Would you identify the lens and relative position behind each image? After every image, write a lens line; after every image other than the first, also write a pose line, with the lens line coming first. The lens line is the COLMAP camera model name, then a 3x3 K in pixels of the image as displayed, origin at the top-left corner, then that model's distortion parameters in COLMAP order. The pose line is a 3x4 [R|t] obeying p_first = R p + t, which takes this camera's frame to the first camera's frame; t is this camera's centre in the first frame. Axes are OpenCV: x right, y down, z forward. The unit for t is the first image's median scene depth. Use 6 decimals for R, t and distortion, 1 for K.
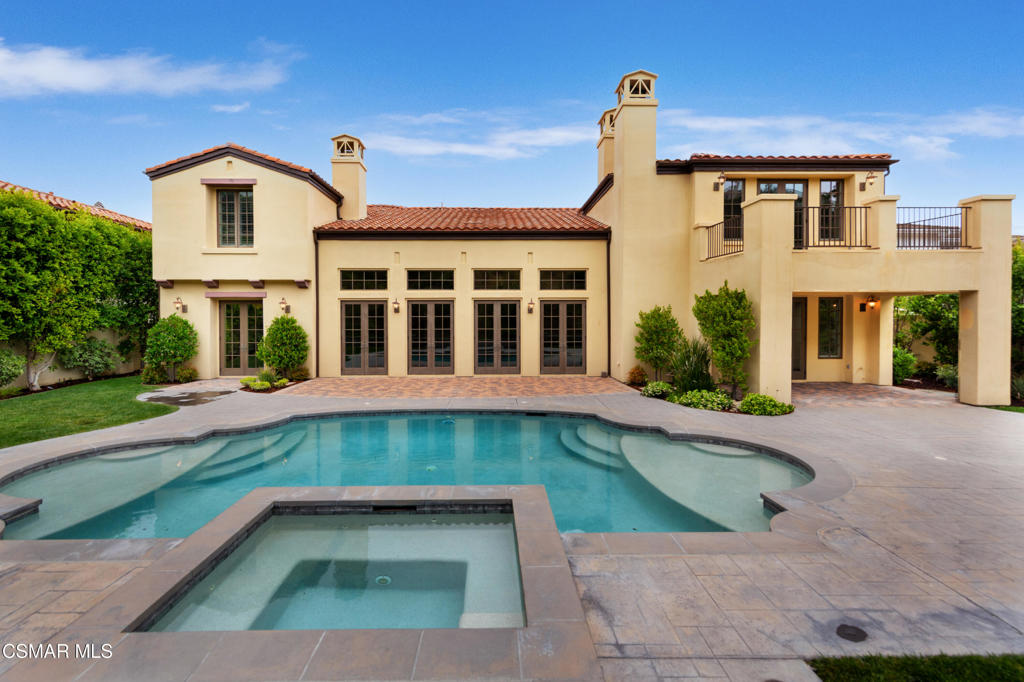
lens RADIAL K [[379.1, 0, 490.2], [0, 379.1, 320.8], [0, 0, 1]] dist [0.000161, 0.000229]
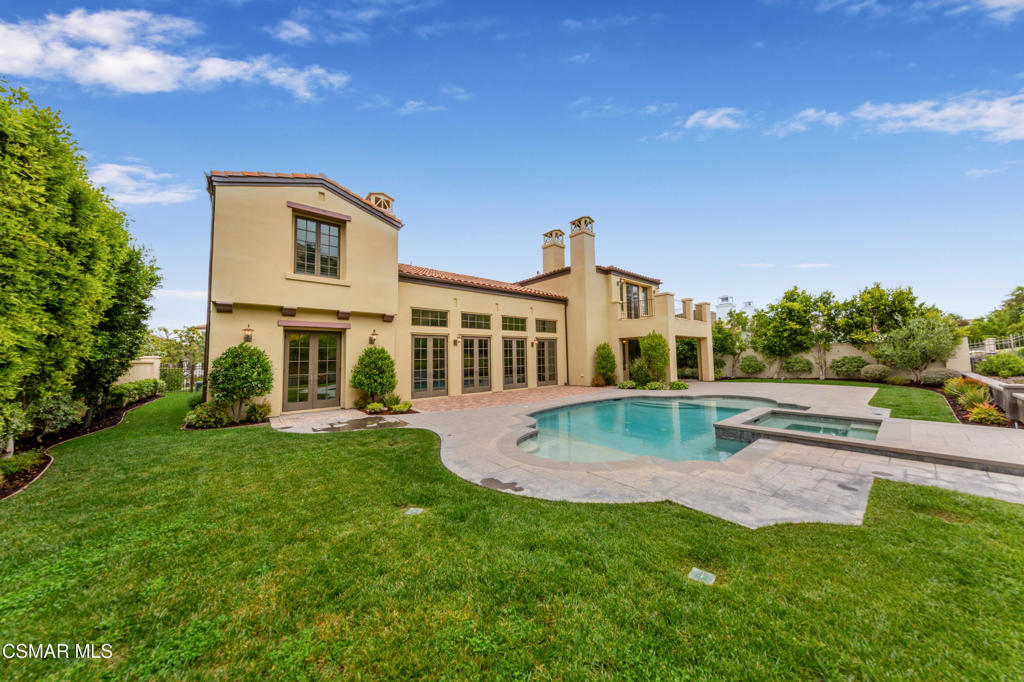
lens RADIAL K [[328.8, 0, 532.8], [0, 328.8, 337.0], [0, 0, 1]] dist [0.005446, -0.000103]
pose [[0.759657, 0.030078, 0.649628, -0.794840], [0.001883, 0.998824, -0.048448, 0.004448], [-0.650322, 0.038027, 0.758707, -0.007542]]
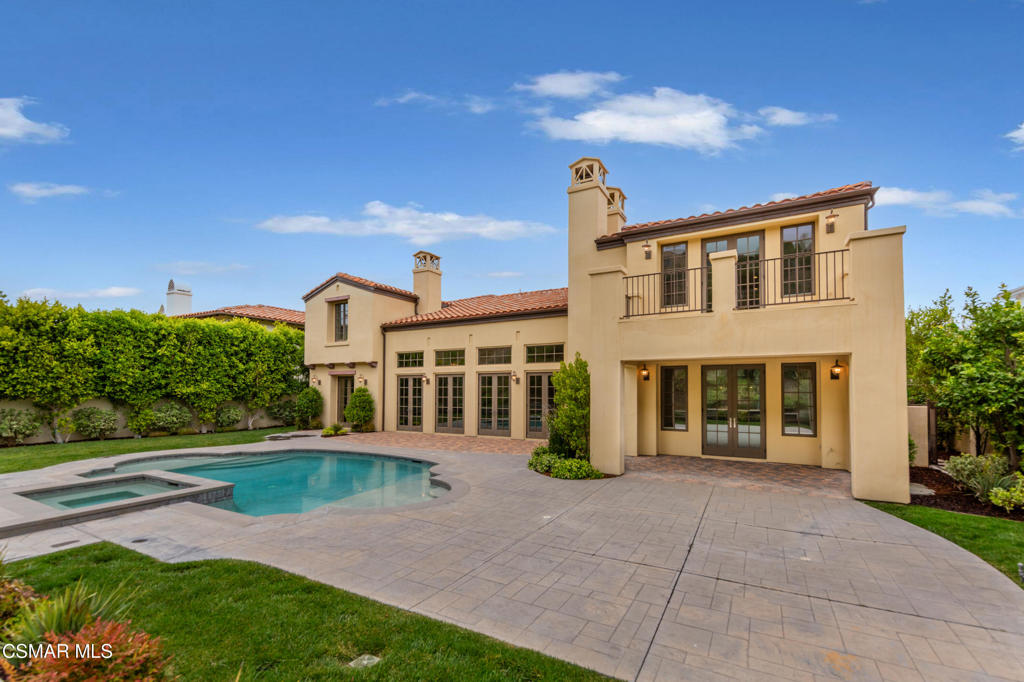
lens RADIAL K [[385.7, 0, 574.0], [0, 385.7, 378.8], [0, 0, 1]] dist [0.000920, 0.000314]
pose [[0.904668, -0.011480, -0.425961, 0.802521], [-0.001646, 0.999535, -0.030434, -0.000082], [0.426113, 0.028234, 0.904229, 0.015274]]
